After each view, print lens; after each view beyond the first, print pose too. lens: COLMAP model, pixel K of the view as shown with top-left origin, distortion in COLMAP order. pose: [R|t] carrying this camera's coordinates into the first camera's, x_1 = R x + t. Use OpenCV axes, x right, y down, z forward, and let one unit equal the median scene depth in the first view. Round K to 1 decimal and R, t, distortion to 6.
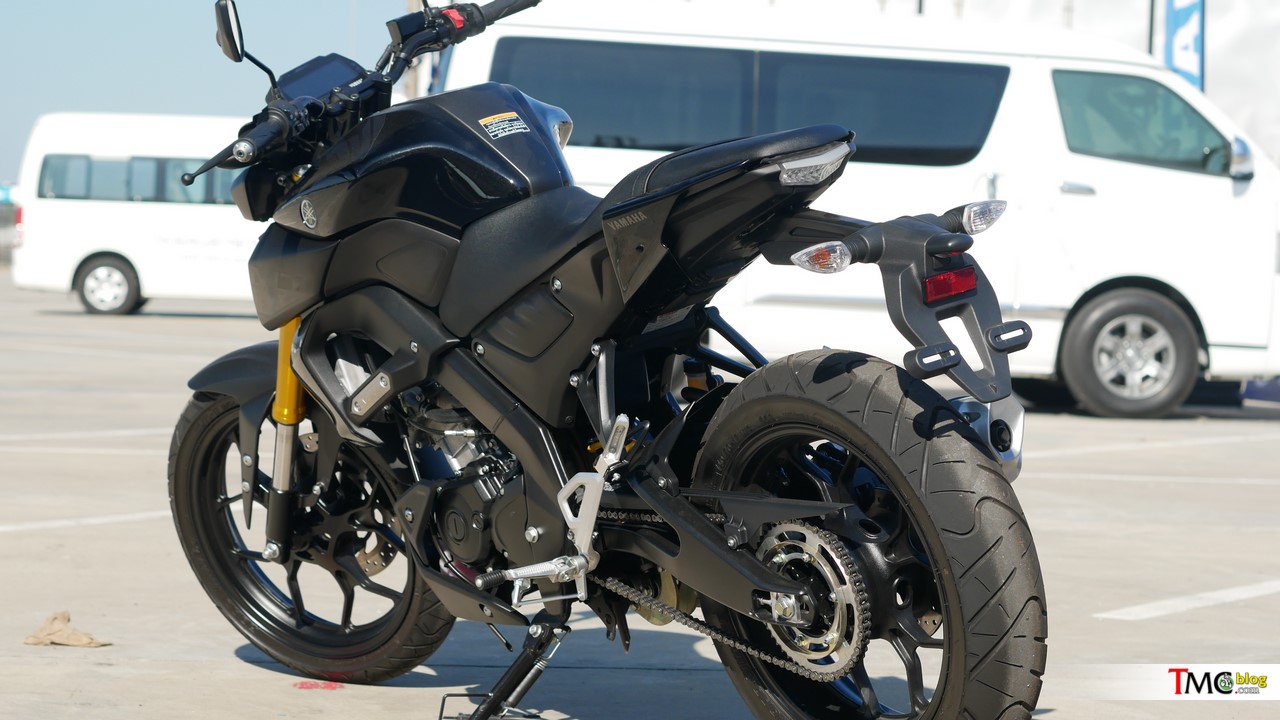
lens RADIAL K [[3412.3, 0, 639.7], [0, 3412.3, 354.9], [0, 0, 1]] dist [0.114353, 0.000000]
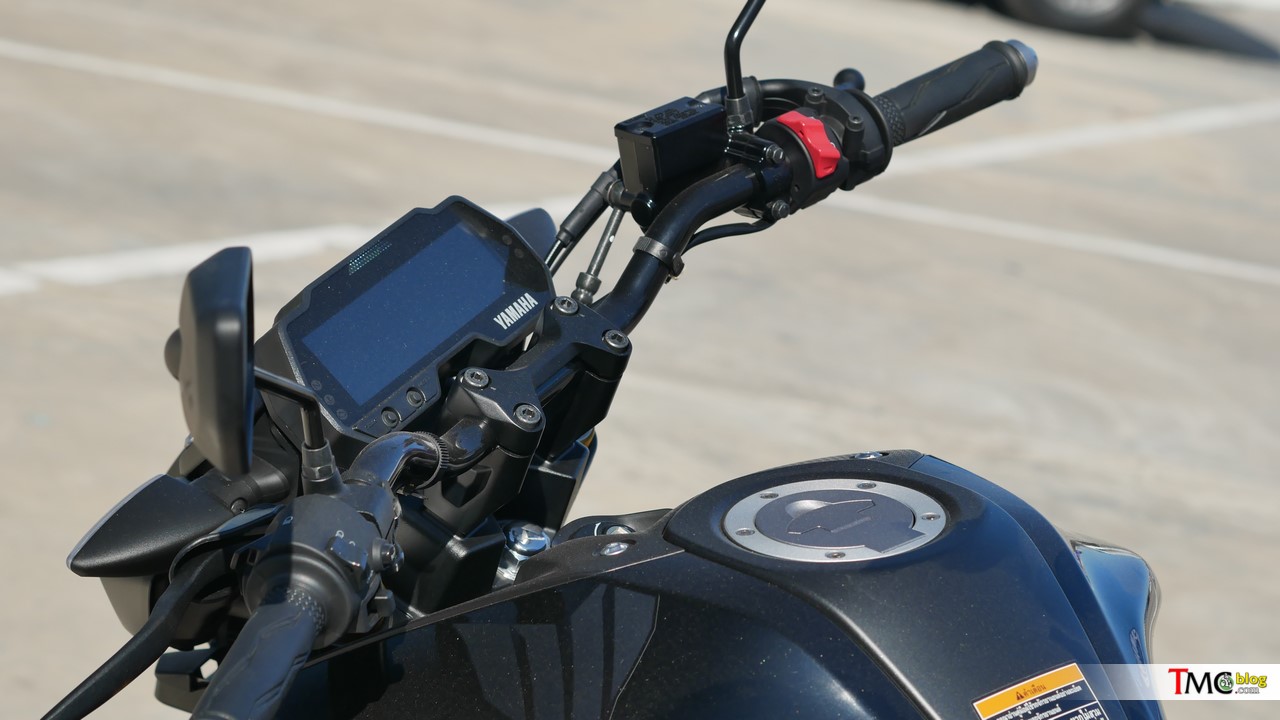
lens RADIAL K [[3412.3, 0, 628.7], [0, 3412.3, 366.7], [0, 0, 1]] dist [0.114353, 0.000000]
pose [[0.982304, 0.150743, 0.111157, -0.107876], [-0.170202, 0.966149, 0.193874, -0.141078], [-0.078169, -0.209363, 0.974709, 0.661459]]
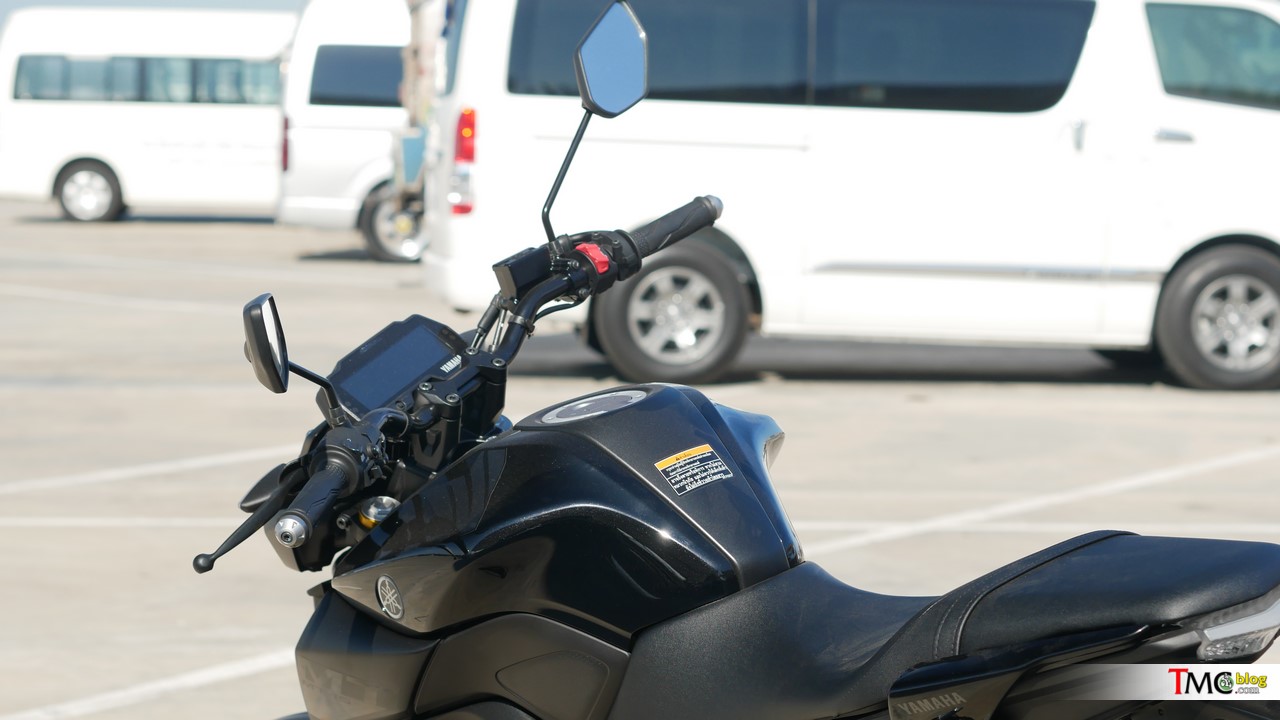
lens RADIAL K [[3412.3, 0, 646.3], [0, 3412.3, 361.6], [0, 0, 1]] dist [0.114353, 0.000000]
pose [[0.999856, -0.016046, 0.005603, -0.048336], [0.015756, 0.998701, 0.048458, -0.110682], [-0.006373, -0.048362, 0.998810, 0.334531]]
